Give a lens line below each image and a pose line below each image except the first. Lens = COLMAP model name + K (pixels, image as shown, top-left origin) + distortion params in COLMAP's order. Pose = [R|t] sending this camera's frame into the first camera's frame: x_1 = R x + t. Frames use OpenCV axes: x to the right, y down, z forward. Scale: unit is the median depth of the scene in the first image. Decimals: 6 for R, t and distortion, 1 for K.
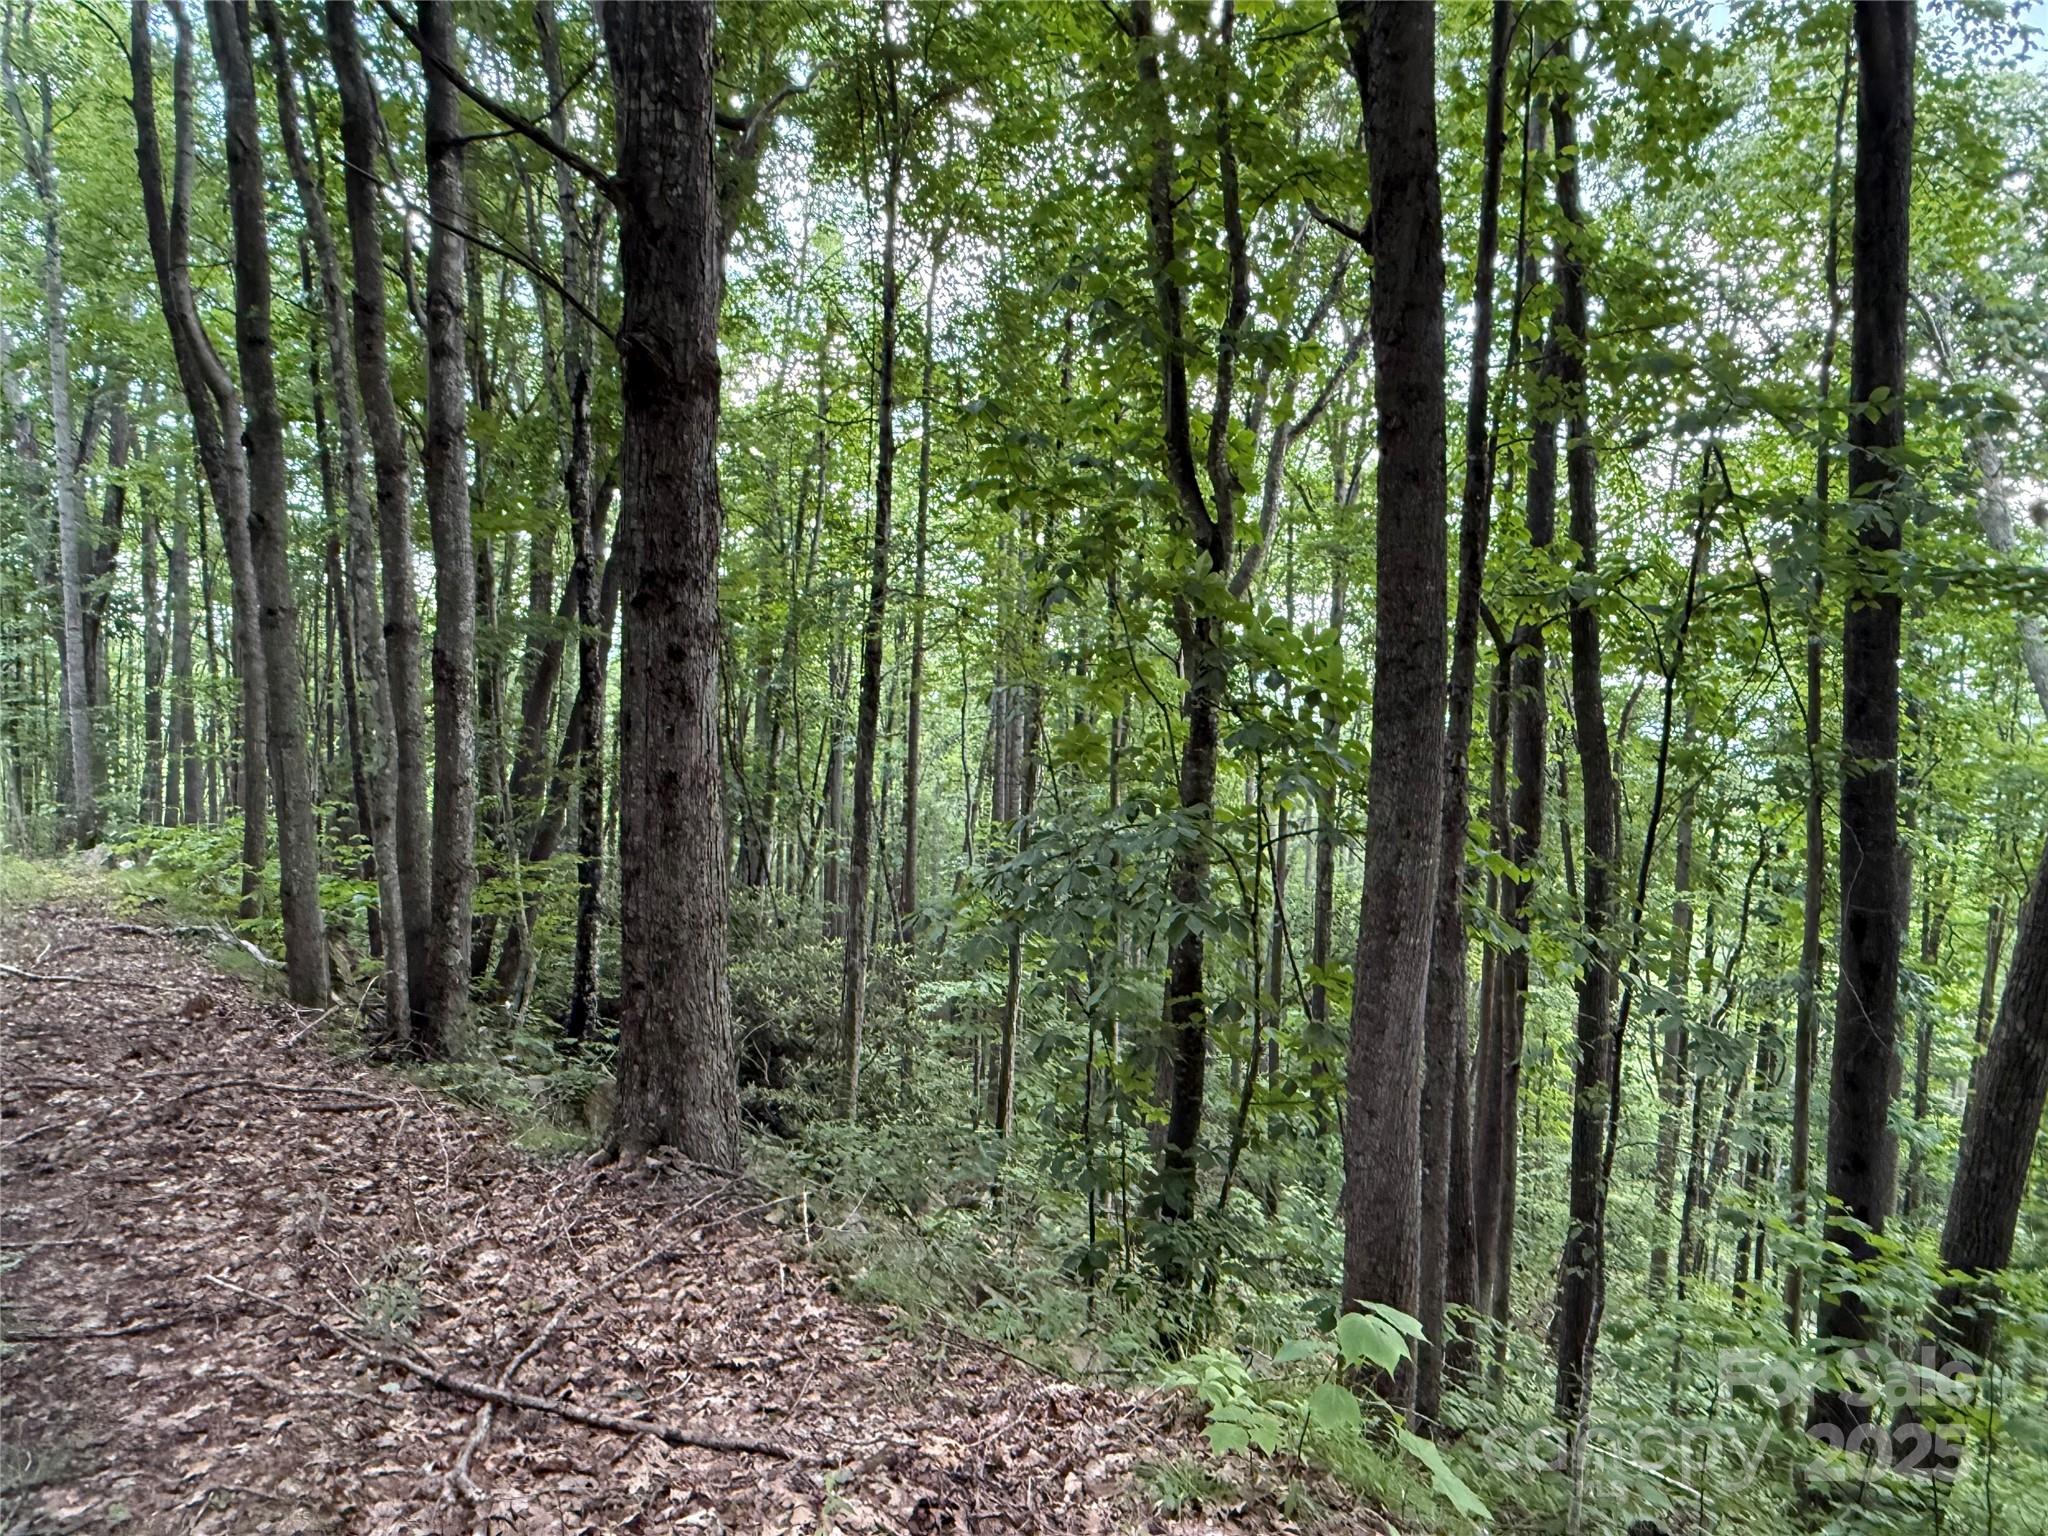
lens RADIAL K [[1219.5, 0, 1043.0], [0, 1219.5, 770.4], [0, 0, 1]] dist [-0.001320, 0.002019]
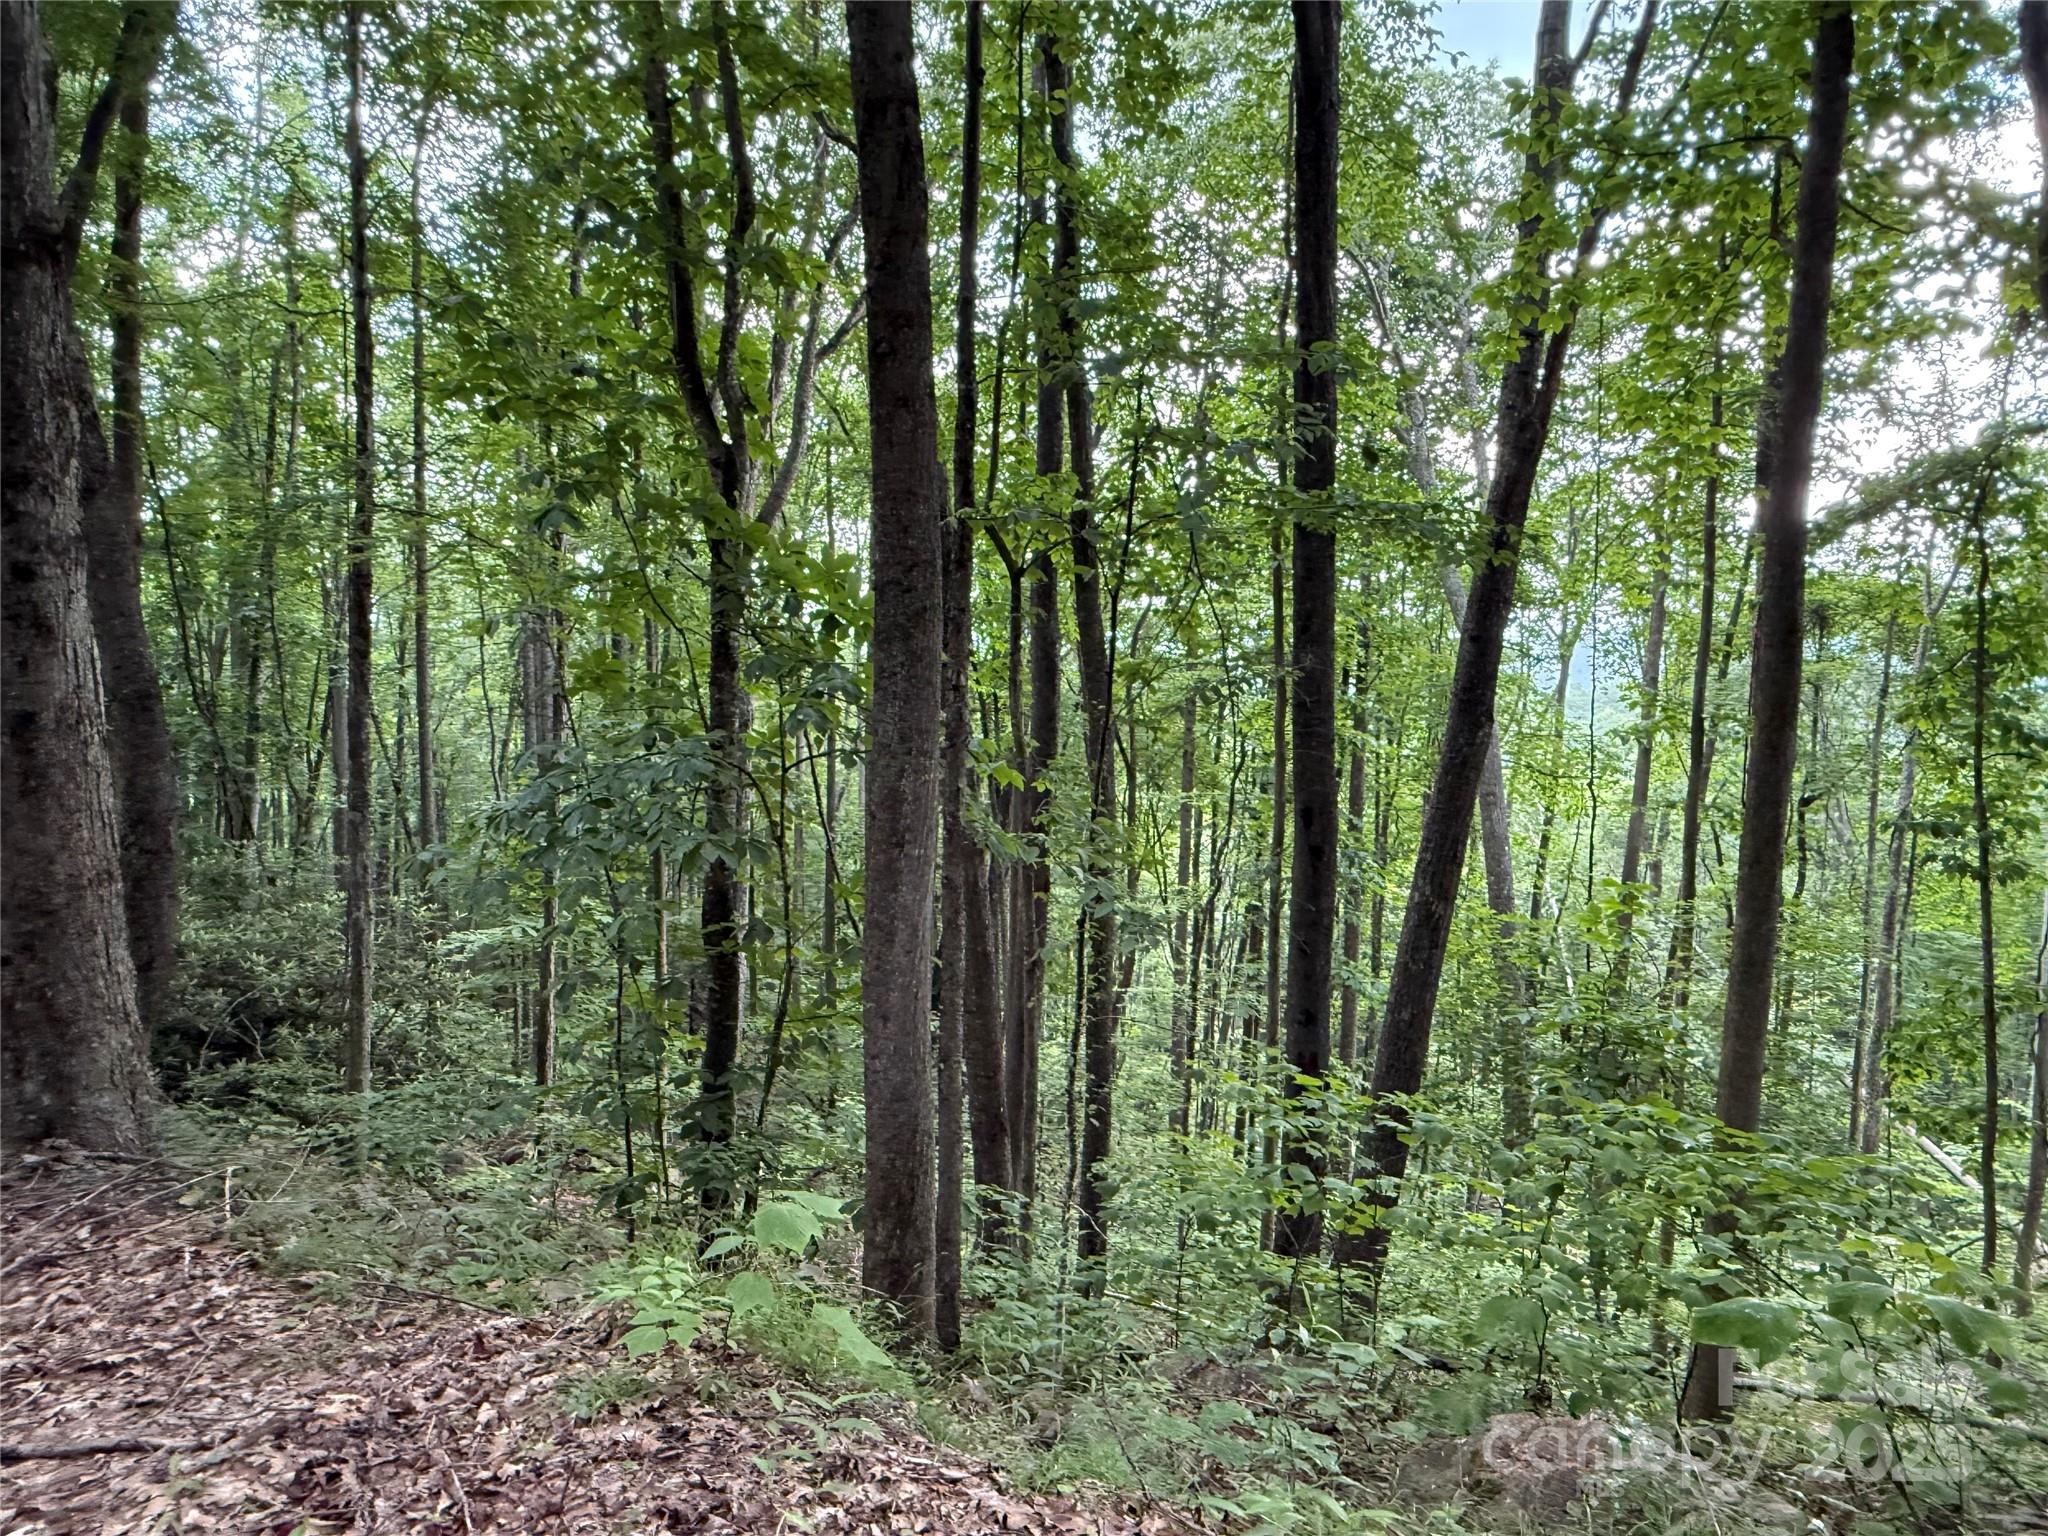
lens RADIAL K [[1219.5, 0, 1043.0], [0, 1219.5, 770.4], [0, 0, 1]] dist [-0.001320, 0.002019]
pose [[0.953233, -0.045230, 0.298832, 0.133654], [0.027775, 0.997664, 0.062403, 0.010476], [-0.300957, -0.051184, 0.952263, -0.038914]]
